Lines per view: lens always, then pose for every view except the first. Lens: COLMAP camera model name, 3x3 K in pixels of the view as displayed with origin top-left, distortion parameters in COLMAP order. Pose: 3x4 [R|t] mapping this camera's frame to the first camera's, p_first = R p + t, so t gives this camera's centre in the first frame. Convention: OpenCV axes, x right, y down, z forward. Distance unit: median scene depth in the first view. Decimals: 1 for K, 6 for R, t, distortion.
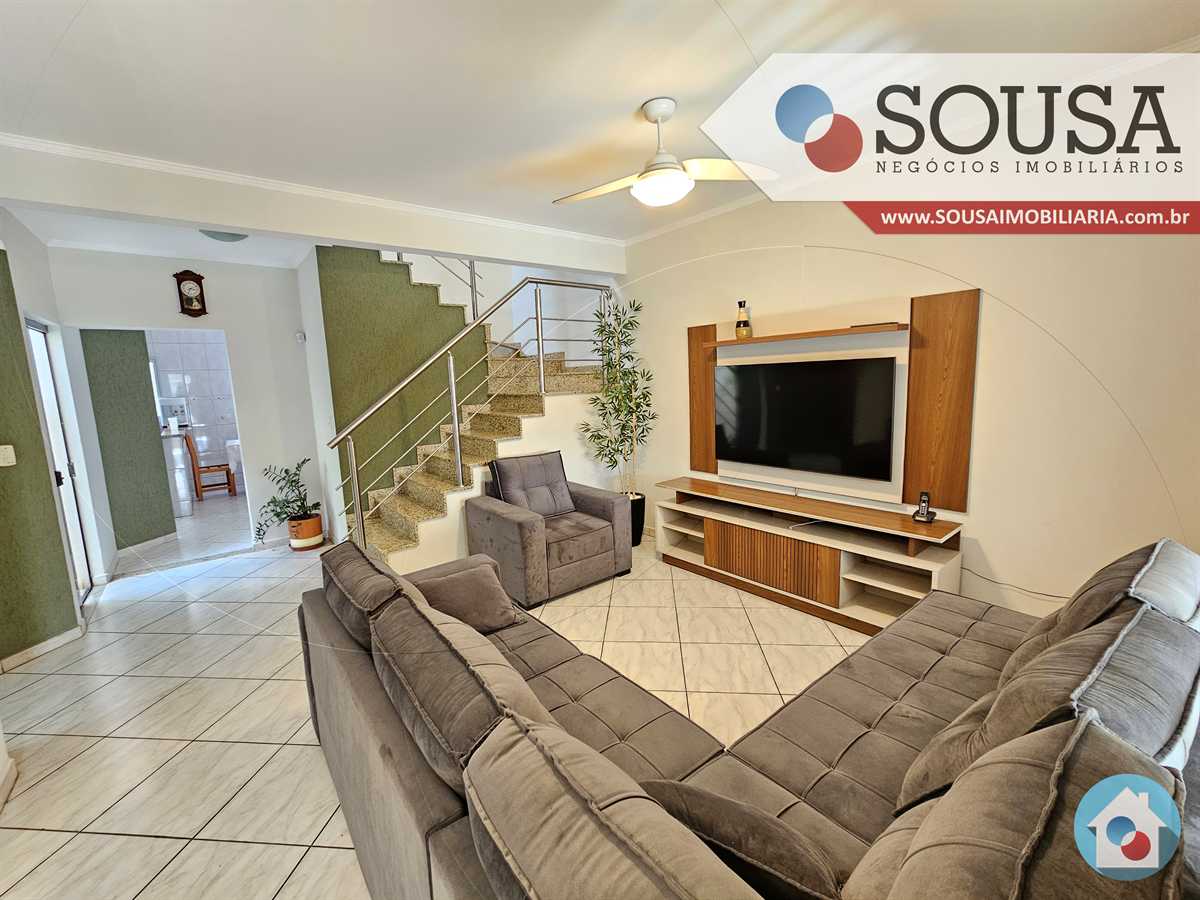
lens RADIAL K [[495.0, 0, 596.2], [0, 495.0, 442.2], [0, 0, 1]] dist [-0.002258, -0.000121]
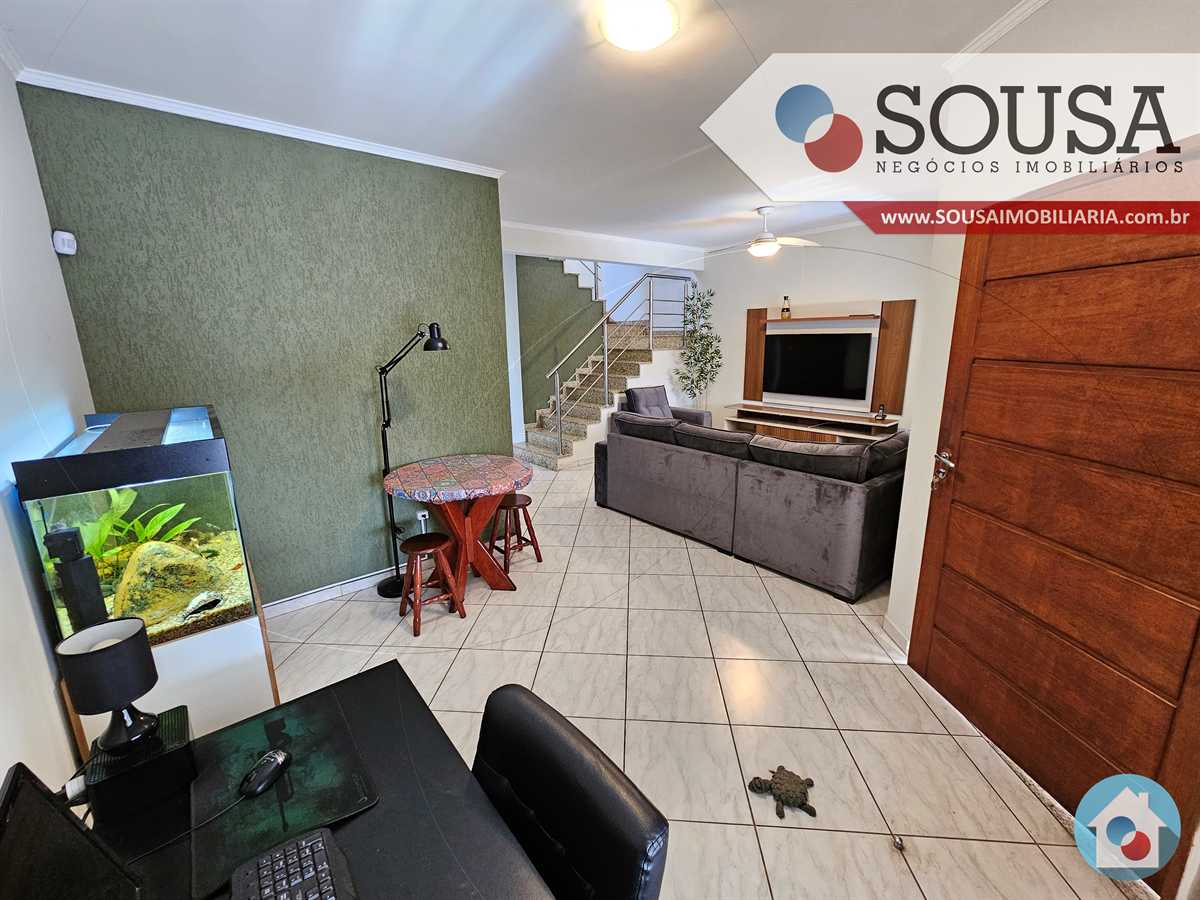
lens RADIAL K [[490.7, 0, 595.1], [0, 490.7, 443.2], [0, 0, 1]] dist [-0.001126, -0.000142]
pose [[0.999690, 0.018712, 0.016455, -0.338503], [-0.020081, 0.995970, 0.087409, 0.073973], [-0.014753, -0.087712, 0.996037, -0.634264]]
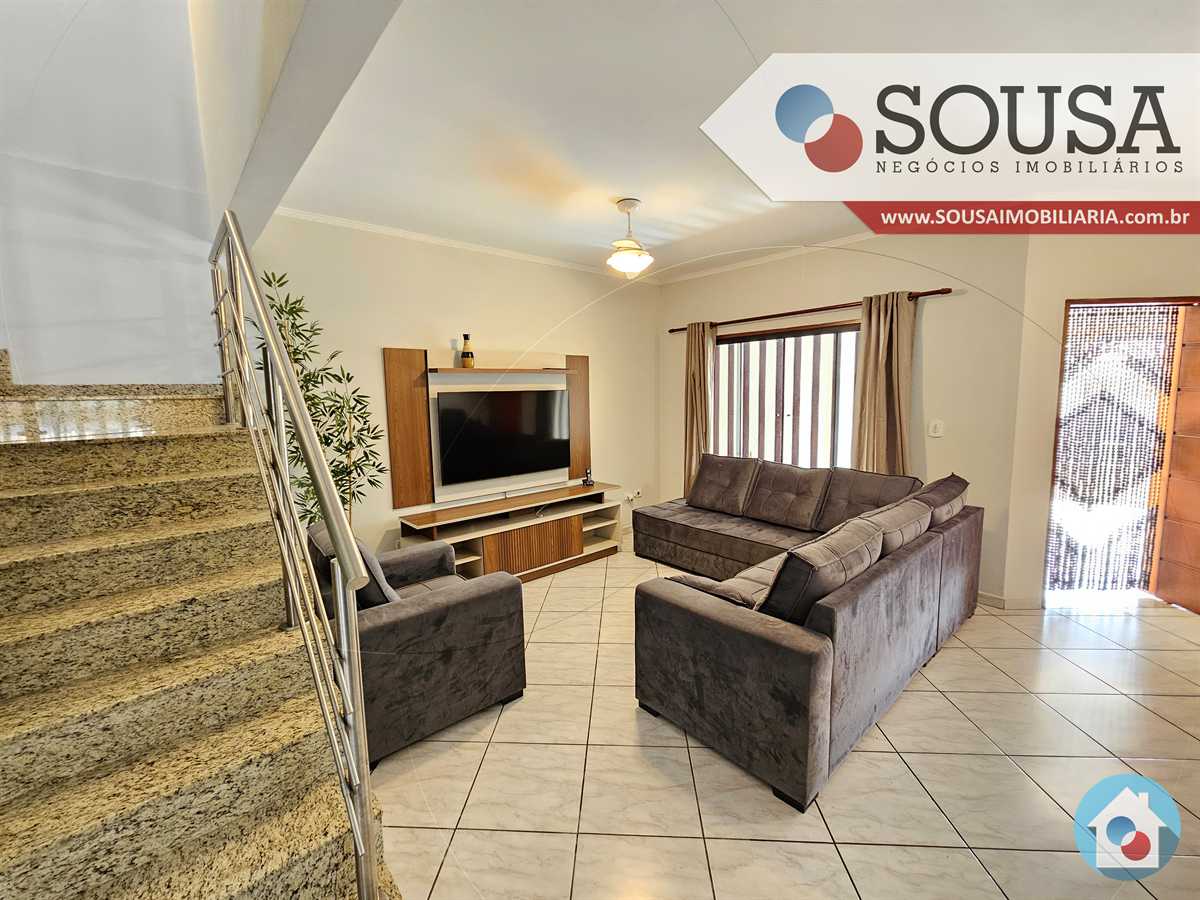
lens RADIAL K [[489.7, 0, 592.2], [0, 489.7, 447.2], [0, 0, 1]] dist [-0.000723, -0.000013]
pose [[-0.002601, -0.074239, 0.997237, -0.728852], [0.154900, 0.985174, 0.073745, -0.066916], [-0.987927, 0.154664, 0.008937, 0.676310]]
